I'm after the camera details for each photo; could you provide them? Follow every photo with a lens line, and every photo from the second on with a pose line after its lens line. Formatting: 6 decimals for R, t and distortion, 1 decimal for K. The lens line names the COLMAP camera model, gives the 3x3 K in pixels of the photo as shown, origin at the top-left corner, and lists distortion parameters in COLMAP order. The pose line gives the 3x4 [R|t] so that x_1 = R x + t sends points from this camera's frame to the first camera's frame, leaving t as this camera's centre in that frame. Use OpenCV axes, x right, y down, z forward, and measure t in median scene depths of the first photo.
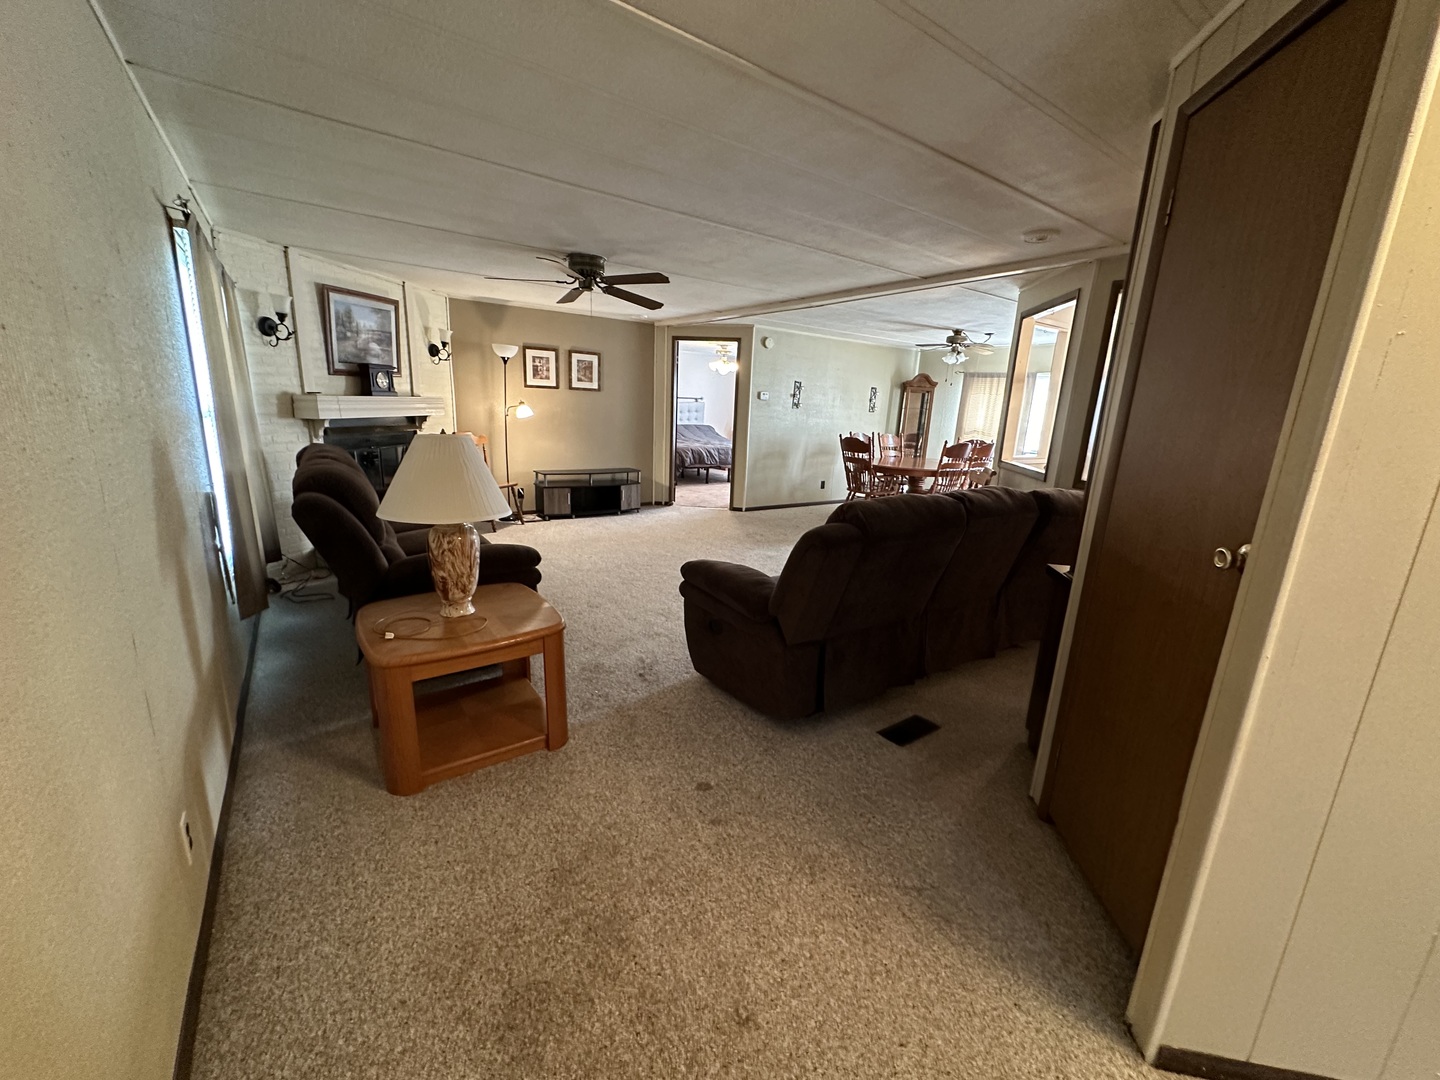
lens RADIAL K [[579.4, 0, 720.0], [0, 579.4, 540.0], [0, 0, 1]] dist [-0.000390, 0.000131]
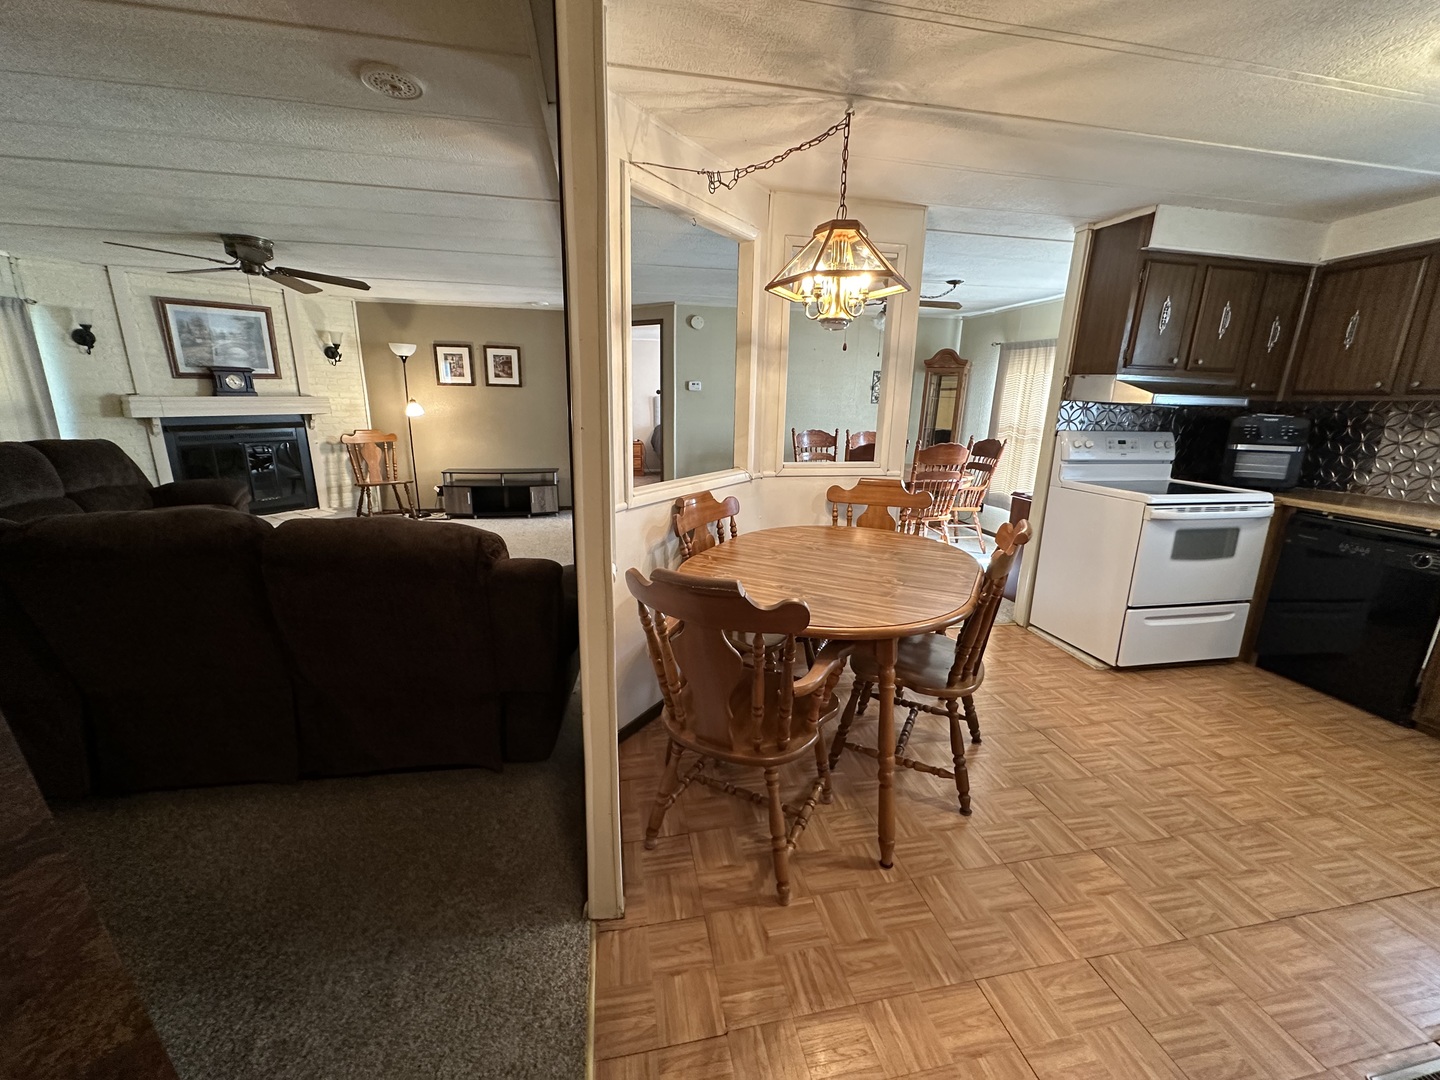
lens RADIAL K [[574.6, 0, 718.2], [0, 574.6, 542.7], [0, 0, 1]] dist [-0.003561, 0.000495]
pose [[0.909402, 0.076047, -0.408907, 0.518643], [-0.074827, 0.997015, 0.019006, -0.046268], [0.409132, 0.013313, 0.912378, 0.289615]]
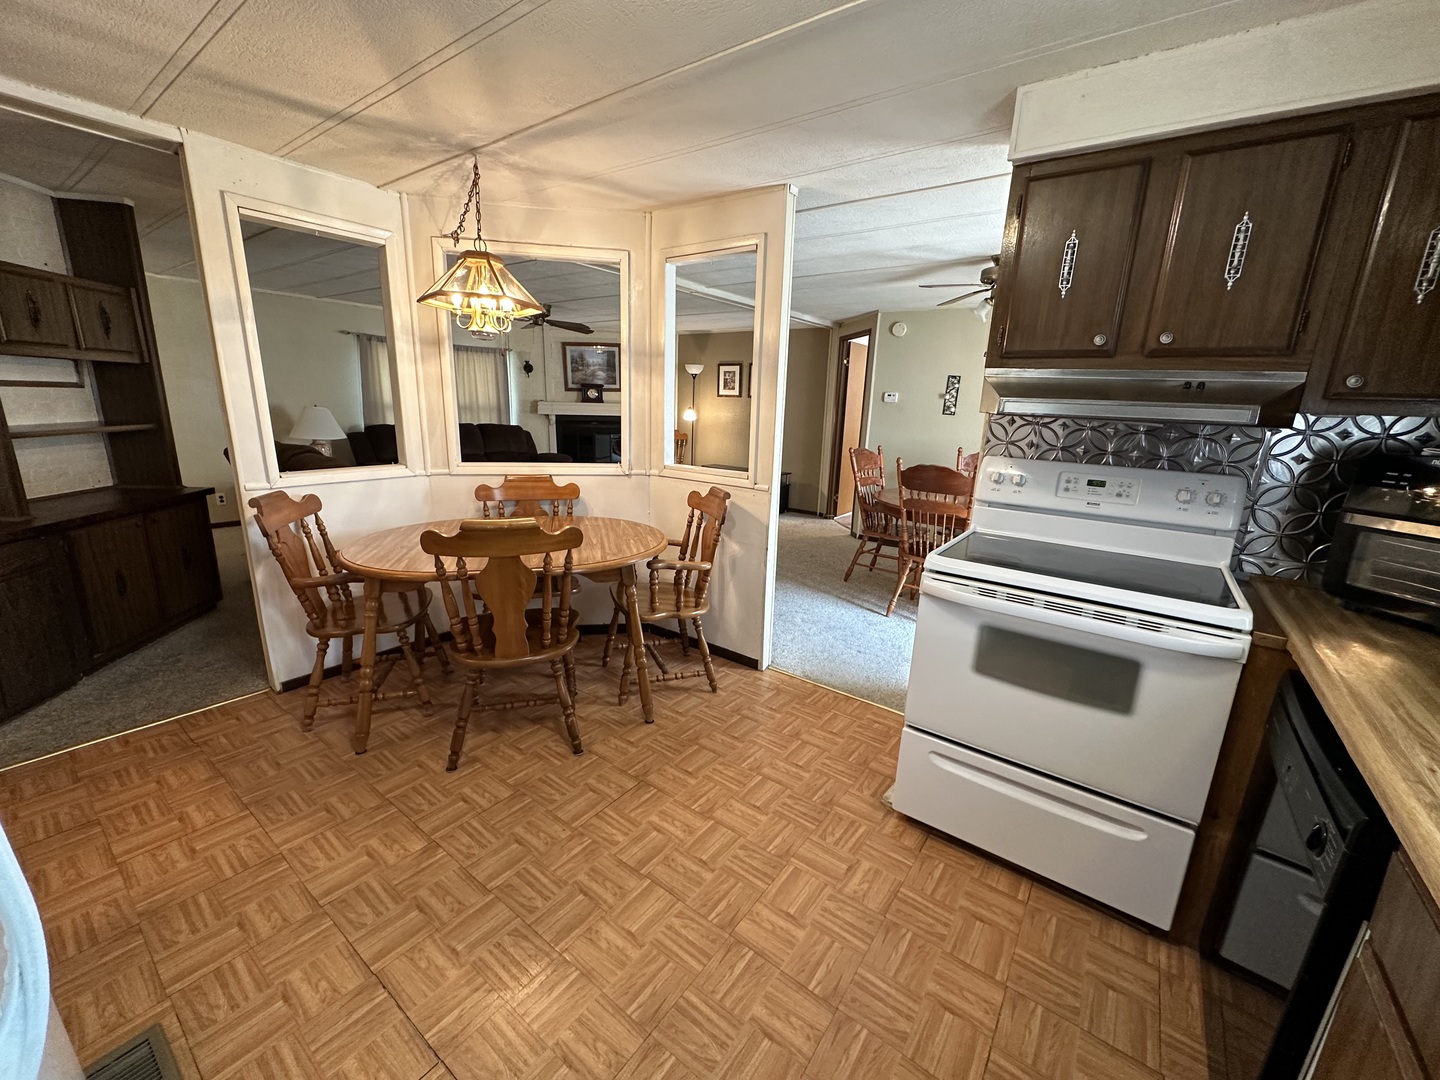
lens RADIAL K [[574.6, 0, 718.2], [0, 574.6, 542.7], [0, 0, 1]] dist [-0.003561, 0.000495]
pose [[0.307363, 0.196170, -0.931153, 0.852438], [-0.239659, 0.962937, 0.123757, -0.112587], [0.920919, 0.185121, 0.342985, 0.622296]]
